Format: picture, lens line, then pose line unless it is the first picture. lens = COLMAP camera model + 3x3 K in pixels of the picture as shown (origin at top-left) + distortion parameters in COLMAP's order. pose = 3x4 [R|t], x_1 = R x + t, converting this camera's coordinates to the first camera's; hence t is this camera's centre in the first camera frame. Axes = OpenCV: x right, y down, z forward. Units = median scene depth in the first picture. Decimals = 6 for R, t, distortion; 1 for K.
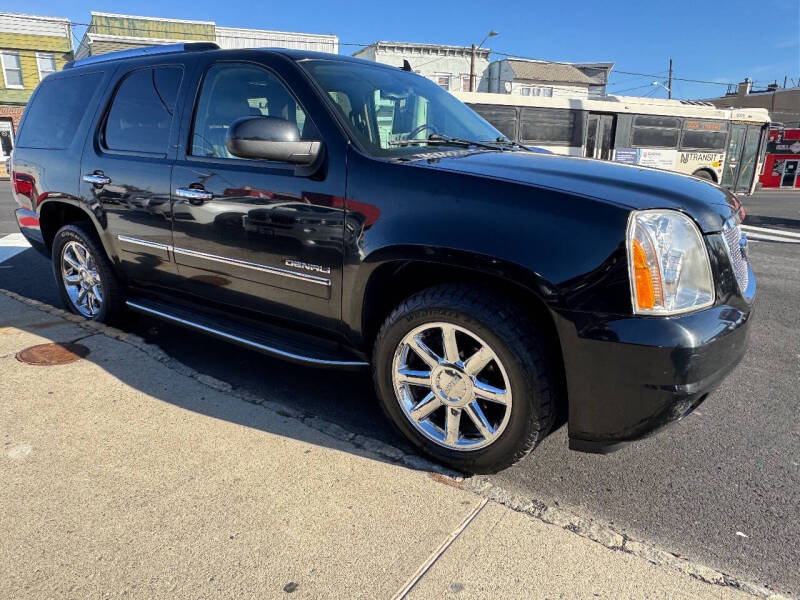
lens RADIAL K [[542.2, 0, 403.1], [0, 542.2, 303.6], [0, 0, 1]] dist [-0.001856, 0.002294]
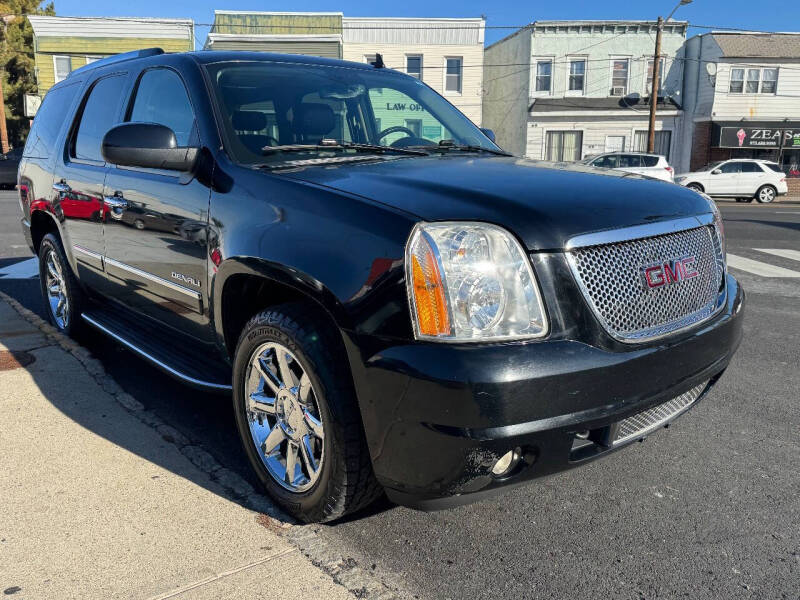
lens RADIAL K [[688.4, 0, 414.5], [0, 688.4, 299.7], [0, 0, 1]] dist [0.114566, -0.182946]
pose [[0.961317, 0.043584, -0.271975, 0.483576], [-0.063216, 0.995956, -0.063840, 0.017341], [0.268093, 0.078564, 0.960184, -0.042996]]
